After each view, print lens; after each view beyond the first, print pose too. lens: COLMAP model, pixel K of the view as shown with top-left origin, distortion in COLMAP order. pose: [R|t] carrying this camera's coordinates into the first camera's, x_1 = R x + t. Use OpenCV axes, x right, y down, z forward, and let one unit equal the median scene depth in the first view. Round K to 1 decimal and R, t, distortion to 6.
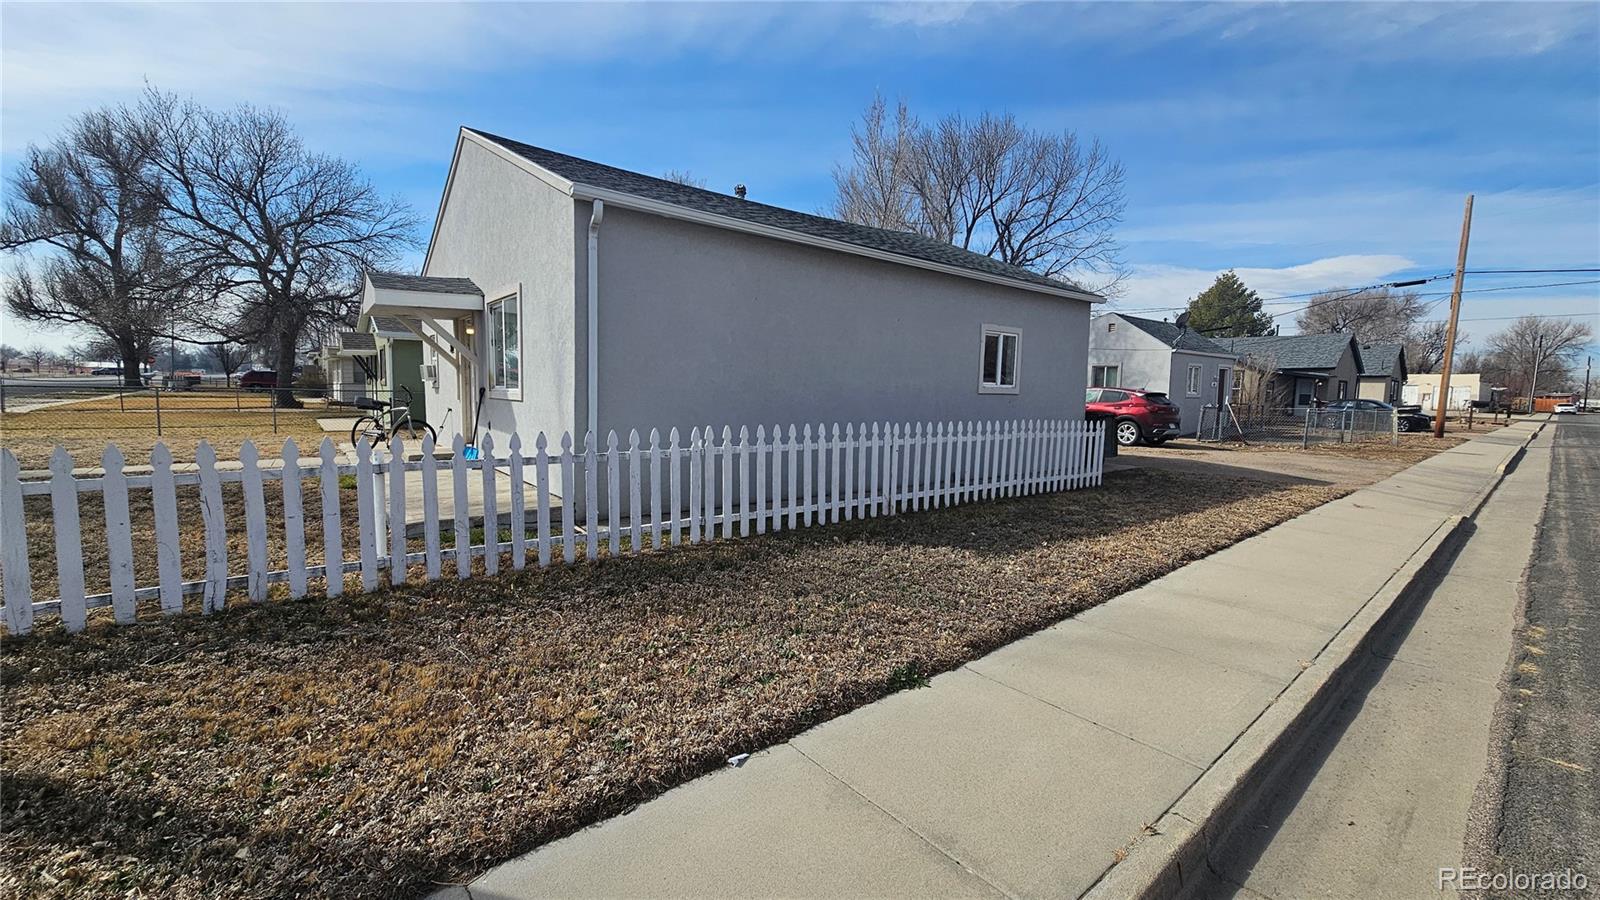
lens RADIAL K [[655.2, 0, 801.9], [0, 655.2, 441.2], [0, 0, 1]] dist [-0.000718, 0.001031]
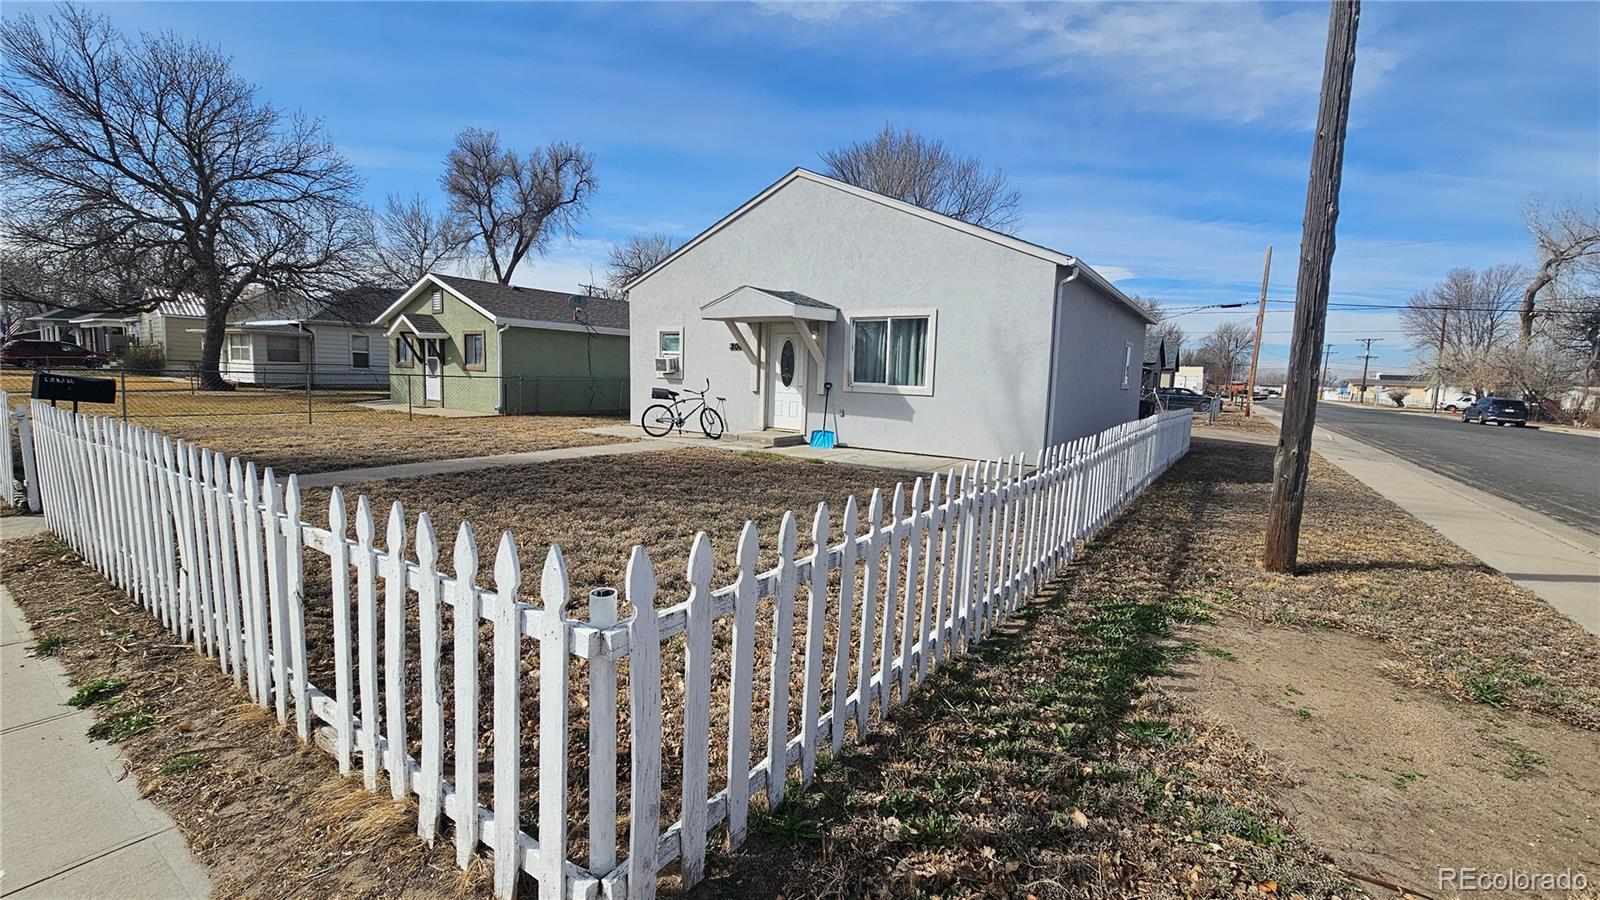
lens RADIAL K [[649.6, 0, 800.9], [0, 649.6, 467.4], [0, 0, 1]] dist [0.000548, 0.000285]
pose [[0.957539, -0.030069, 0.286732, -0.137927], [0.010231, 0.997464, 0.070436, -0.000970], [-0.288122, -0.064512, 0.955418, -0.032072]]
